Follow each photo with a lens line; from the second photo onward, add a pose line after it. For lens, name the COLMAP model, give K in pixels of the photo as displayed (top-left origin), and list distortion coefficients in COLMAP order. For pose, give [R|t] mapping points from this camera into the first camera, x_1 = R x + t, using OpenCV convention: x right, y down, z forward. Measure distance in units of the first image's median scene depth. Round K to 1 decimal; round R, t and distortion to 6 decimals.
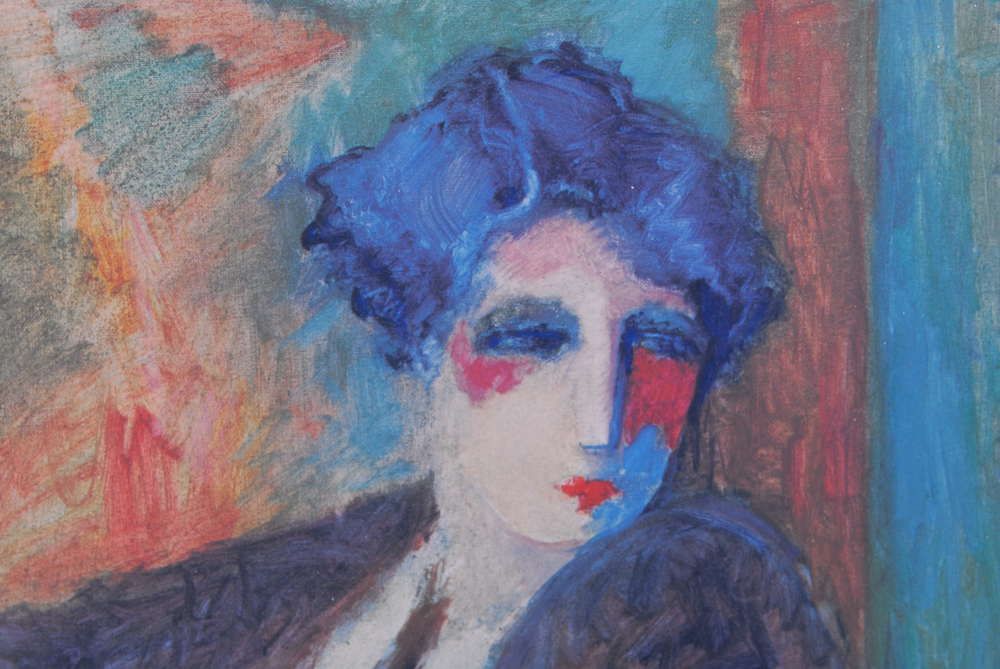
lens RADIAL K [[2034.6, 0, 501.3], [0, 2034.6, 335.6], [0, 0, 1]] dist [-0.063697, 0.000000]
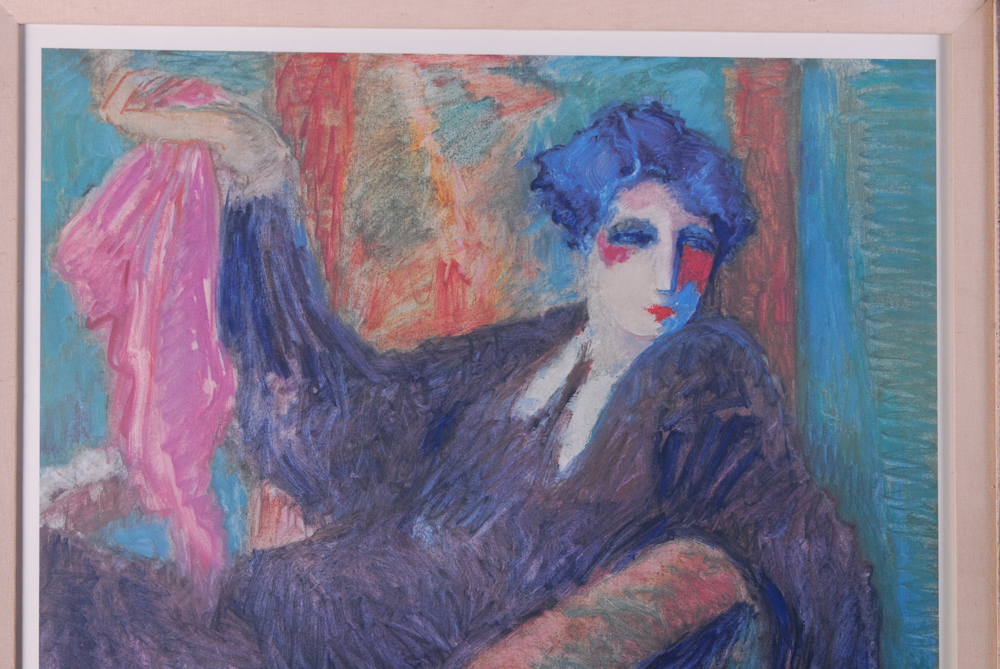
lens RADIAL K [[2034.6, 0, 499.2], [0, 2034.6, 334.1], [0, 0, 1]] dist [-0.063697, 0.000000]
pose [[0.995391, 0.028274, -0.091642, 0.071587], [-0.043415, 0.984882, -0.167699, 0.468154], [0.085515, 0.170904, 0.981570, -1.099328]]
